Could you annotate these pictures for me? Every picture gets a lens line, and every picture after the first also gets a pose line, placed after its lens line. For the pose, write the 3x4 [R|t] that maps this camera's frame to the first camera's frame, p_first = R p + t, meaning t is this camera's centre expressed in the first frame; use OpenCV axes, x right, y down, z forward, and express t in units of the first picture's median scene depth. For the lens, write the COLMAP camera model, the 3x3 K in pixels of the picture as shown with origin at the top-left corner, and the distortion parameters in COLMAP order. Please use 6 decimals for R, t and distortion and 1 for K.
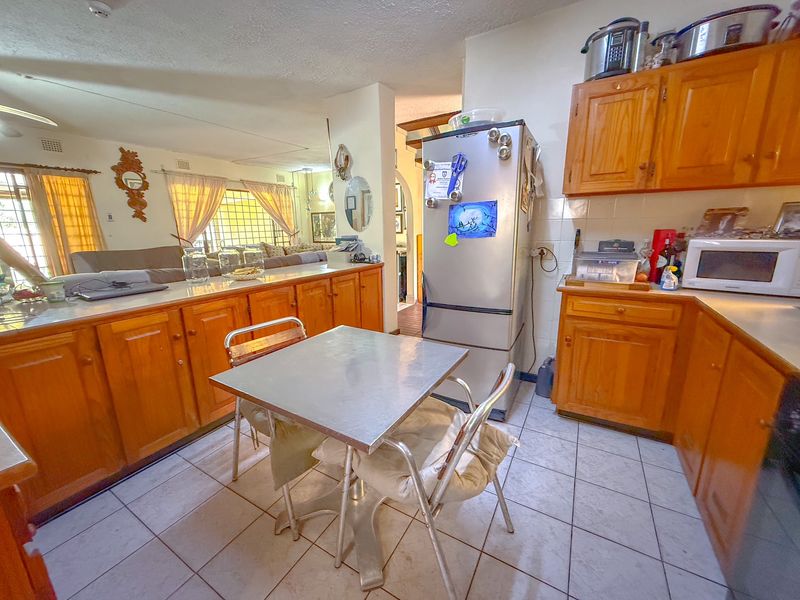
lens RADIAL K [[322.1, 0, 395.3], [0, 322.1, 298.2], [0, 0, 1]] dist [0.001077, -0.000131]
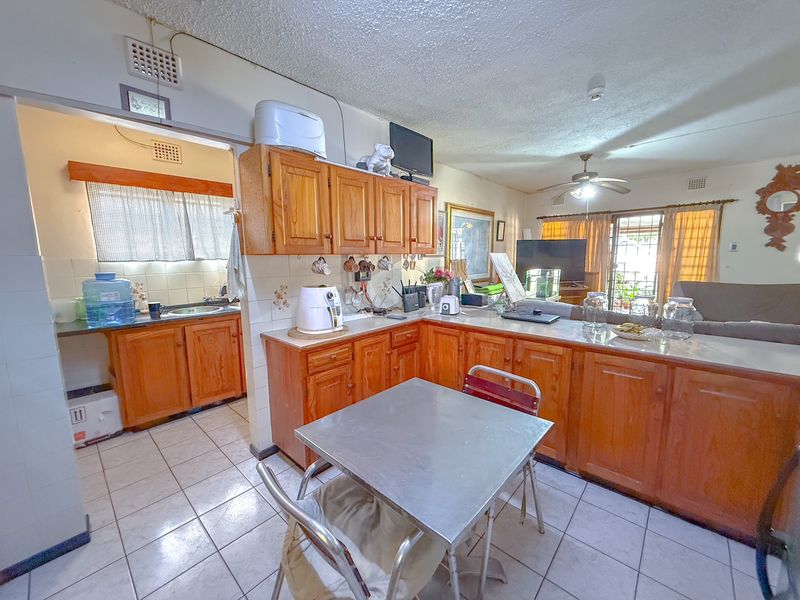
lens RADIAL K [[322.1, 0, 396.6], [0, 322.1, 303.3], [0, 0, 1]] dist [0.001077, -0.000131]
pose [[-0.212437, 0.160002, -0.963987, 0.222821], [-0.197258, 0.959173, 0.202674, -0.089452], [0.957058, 0.233210, -0.172202, 0.261453]]
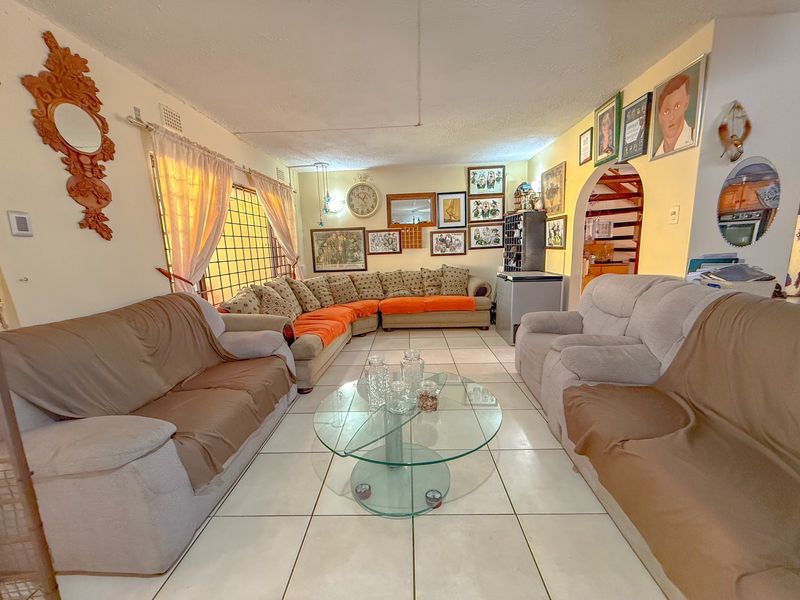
lens RADIAL K [[322.1, 0, 397.3], [0, 322.1, 299.6], [0, 0, 1]] dist [0.001077, -0.000131]
pose [[0.885964, -0.089136, 0.455107, -0.669073], [0.119361, 0.992122, -0.038047, -0.110481], [-0.448131, 0.088030, 0.889623, 0.514315]]
